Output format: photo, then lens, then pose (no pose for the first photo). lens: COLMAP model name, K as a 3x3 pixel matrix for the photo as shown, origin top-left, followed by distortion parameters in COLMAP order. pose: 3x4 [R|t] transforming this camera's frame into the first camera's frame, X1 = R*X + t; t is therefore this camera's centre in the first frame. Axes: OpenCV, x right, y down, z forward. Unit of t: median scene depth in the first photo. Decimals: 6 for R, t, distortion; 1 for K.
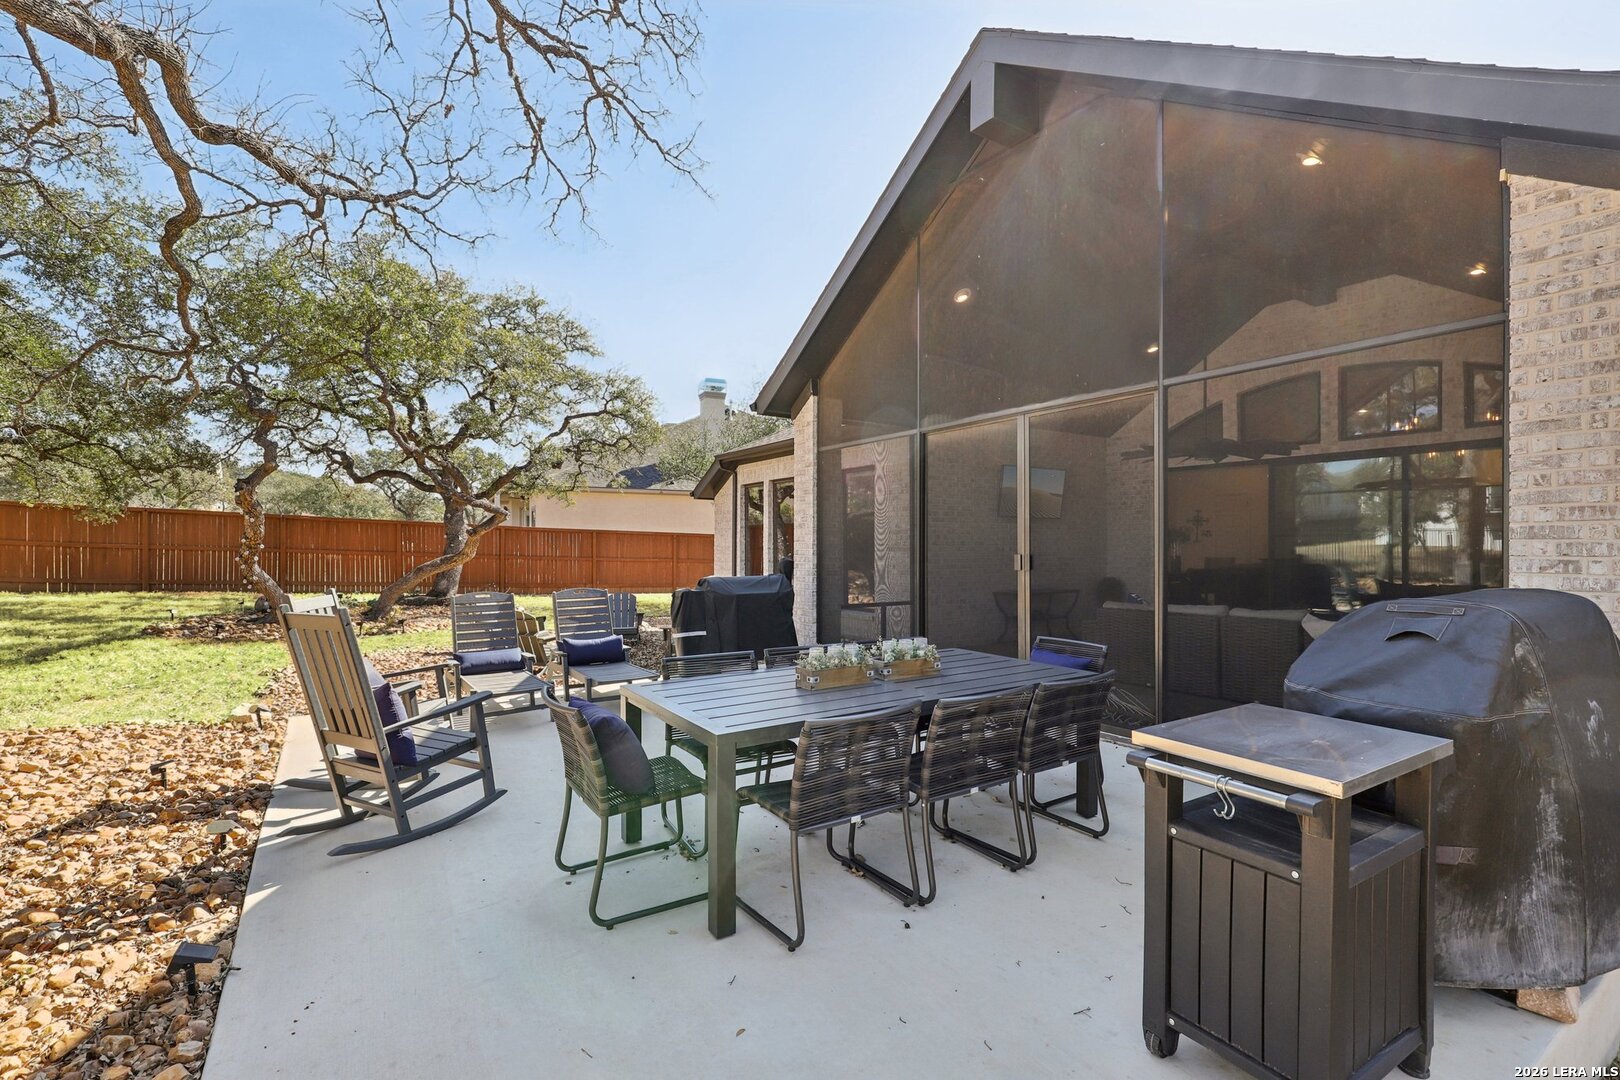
lens RADIAL K [[726.6, 0, 810.0], [0, 726.6, 540.0], [0, 0, 1]] dist [0.001474, 0.000154]
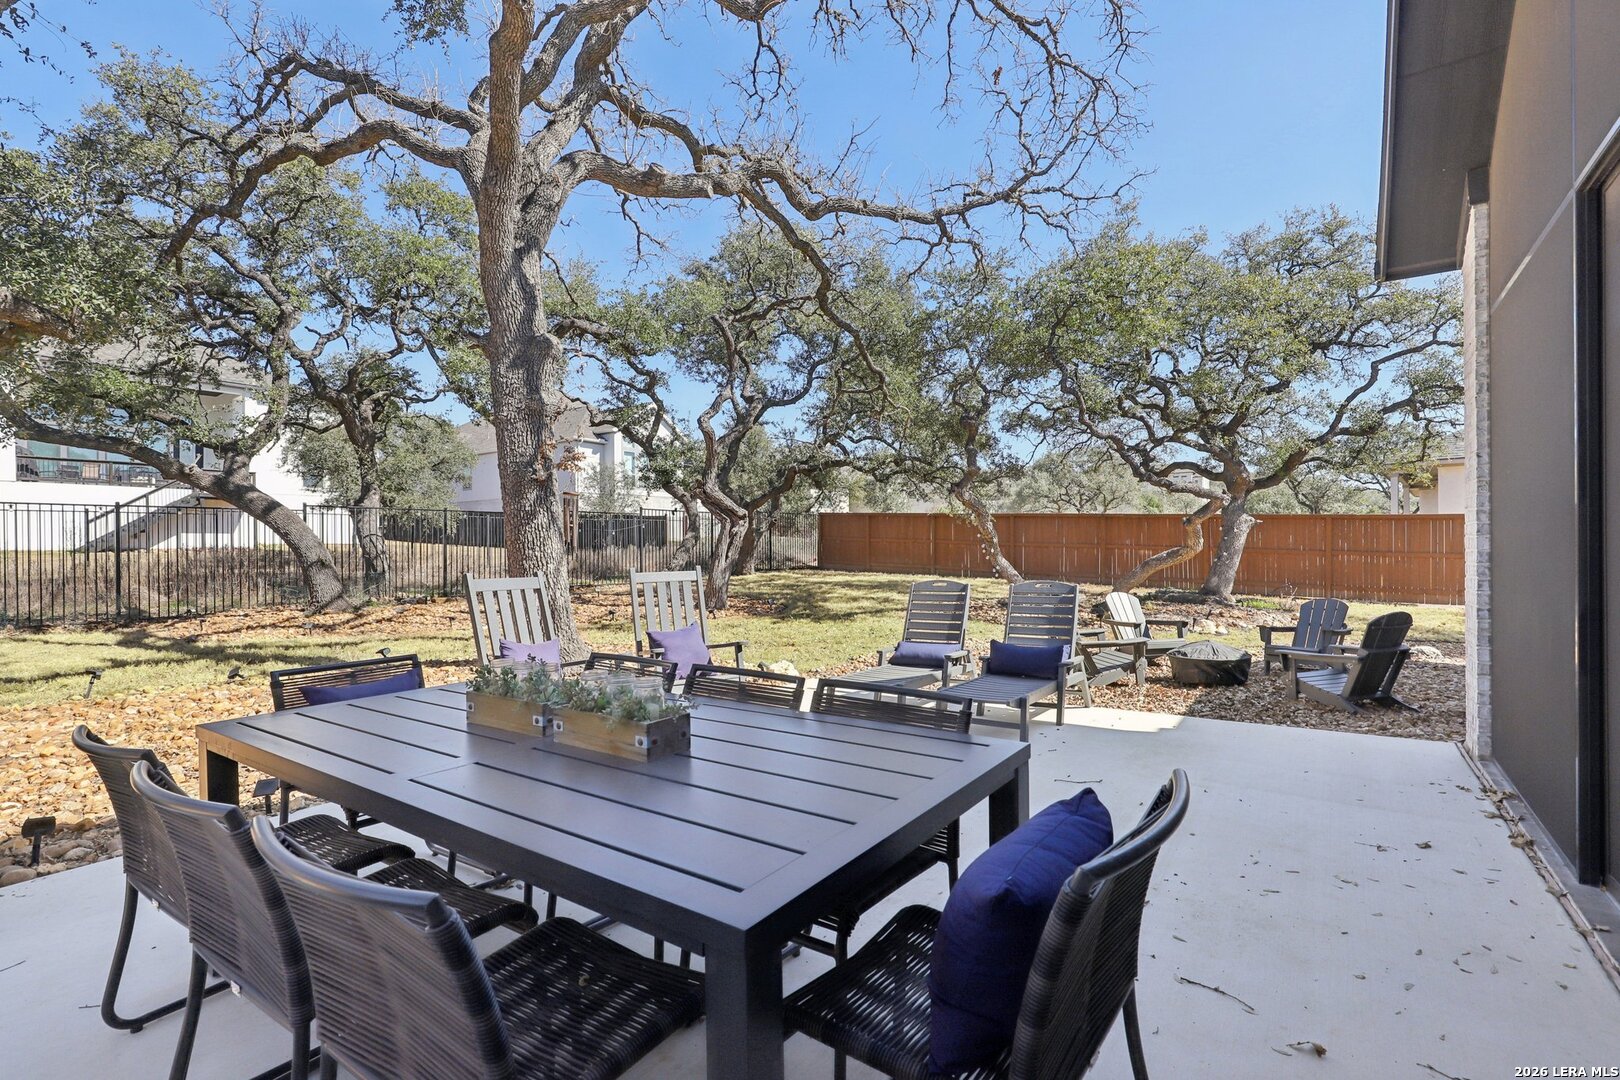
lens RADIAL K [[726.6, 0, 810.0], [0, 726.6, 540.0], [0, 0, 1]] dist [0.001474, 0.000154]
pose [[0.405326, -0.020032, -0.913953, 0.150392], [0.024751, 0.999634, -0.010933, 0.008865], [0.913837, -0.018190, 0.405673, 0.228605]]
